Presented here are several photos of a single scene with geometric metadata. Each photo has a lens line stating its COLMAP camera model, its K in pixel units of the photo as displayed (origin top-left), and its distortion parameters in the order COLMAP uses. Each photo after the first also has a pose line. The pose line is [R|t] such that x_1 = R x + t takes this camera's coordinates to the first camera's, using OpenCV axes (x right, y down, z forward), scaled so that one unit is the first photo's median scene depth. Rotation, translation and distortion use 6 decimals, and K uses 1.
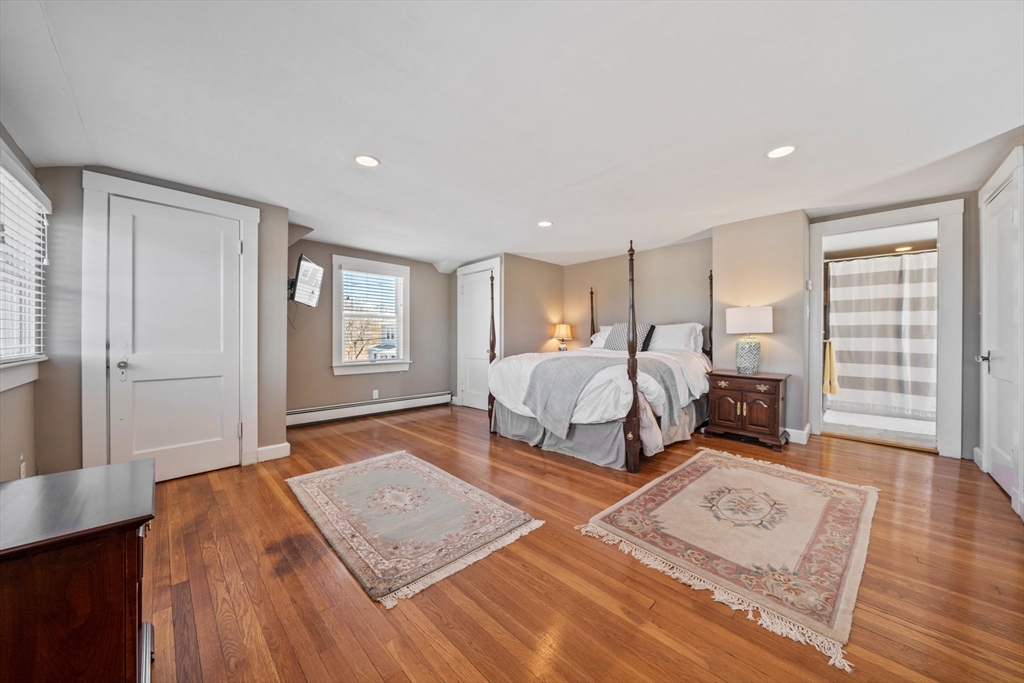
lens RADIAL K [[356.5, 0, 505.0], [0, 356.5, 337.9], [0, 0, 1]] dist [0.001705, 0.001307]
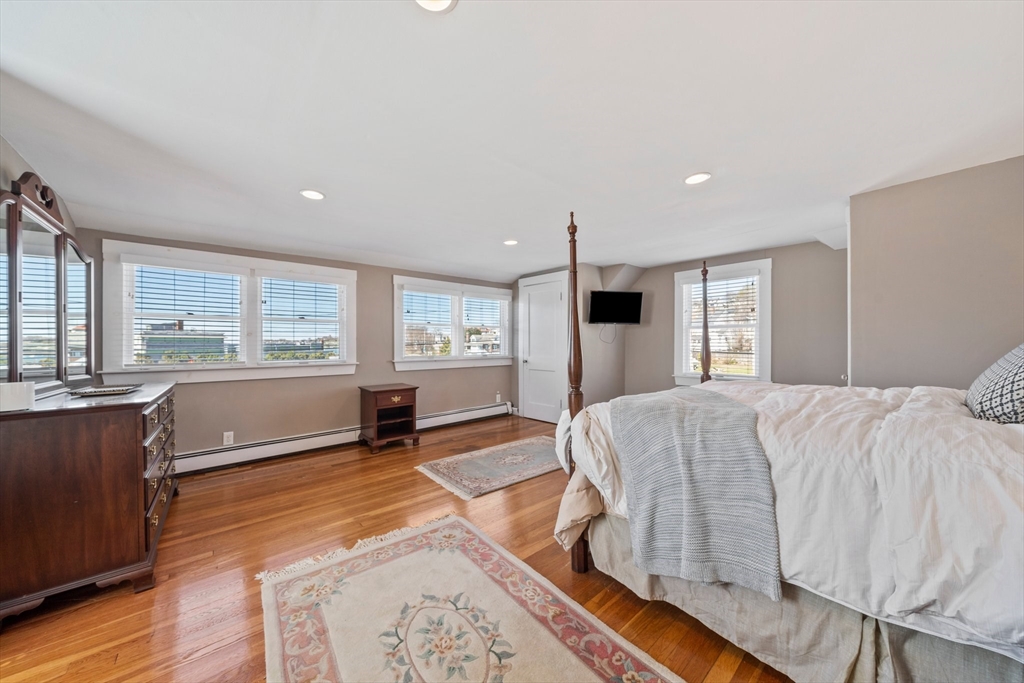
lens RADIAL K [[356.5, 0, 503.7], [0, 356.5, 343.6], [0, 0, 1]] dist [0.001705, 0.001307]
pose [[-0.089425, -0.002394, -0.995991, 1.283603], [-0.000497, 0.999997, -0.002359, -0.032610], [0.995993, 0.000284, -0.089426, 1.176687]]
